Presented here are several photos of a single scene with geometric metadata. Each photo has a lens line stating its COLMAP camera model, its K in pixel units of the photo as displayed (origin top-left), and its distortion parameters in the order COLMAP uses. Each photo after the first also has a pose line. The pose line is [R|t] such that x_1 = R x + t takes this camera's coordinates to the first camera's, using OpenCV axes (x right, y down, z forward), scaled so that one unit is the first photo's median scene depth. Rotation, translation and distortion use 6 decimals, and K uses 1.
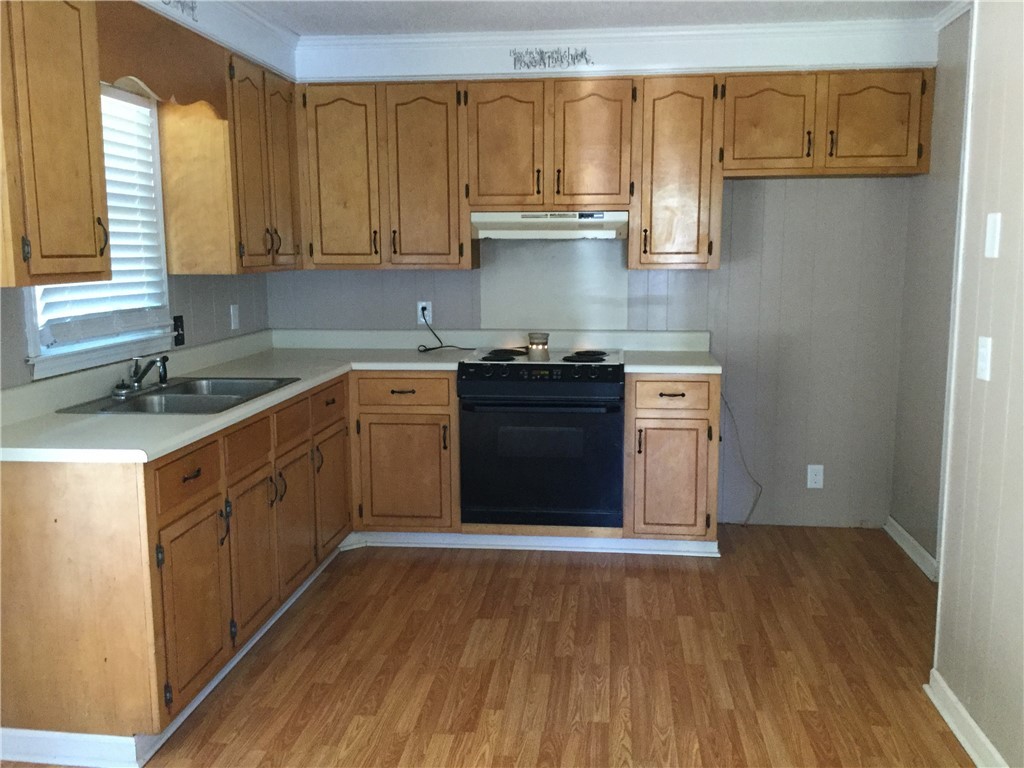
lens RADIAL K [[922.4, 0, 513.3], [0, 922.4, 387.7], [0, 0, 1]] dist [0.127163, -0.294674]
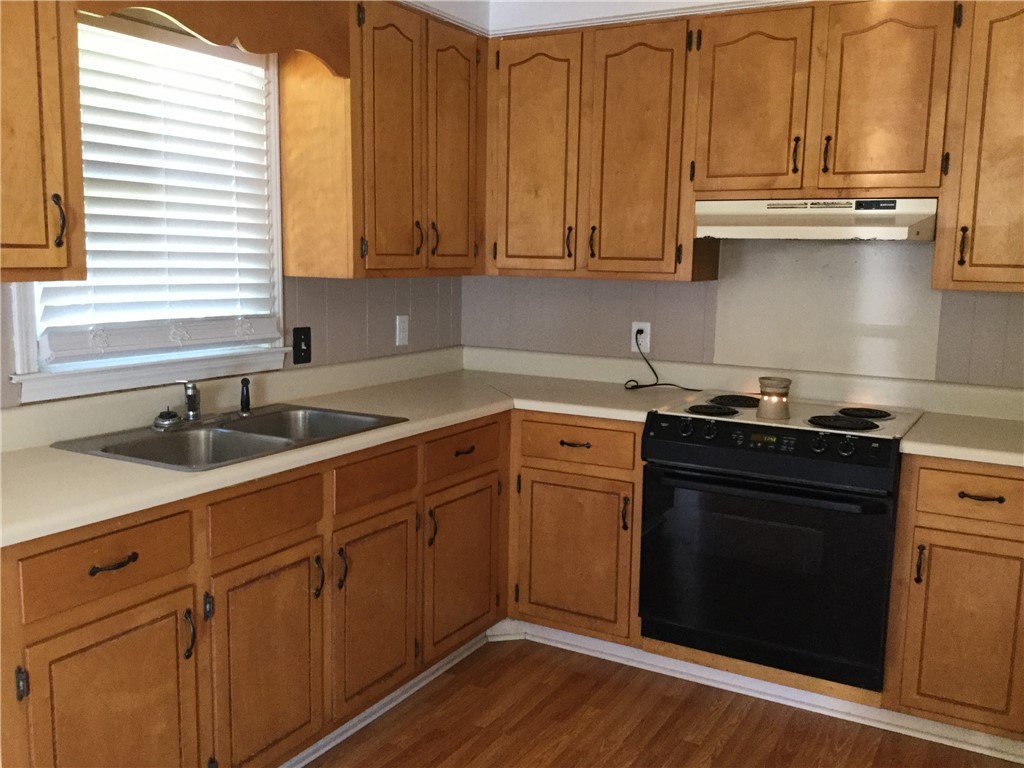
lens RADIAL K [[922.4, 0, 513.3], [0, 922.4, 387.7], [0, 0, 1]] dist [0.127163, -0.294674]
pose [[0.916354, 0.079123, -0.392473, 0.119782], [-0.082155, 0.996578, 0.009093, -0.042594], [0.391850, 0.023911, 0.919719, 0.299268]]
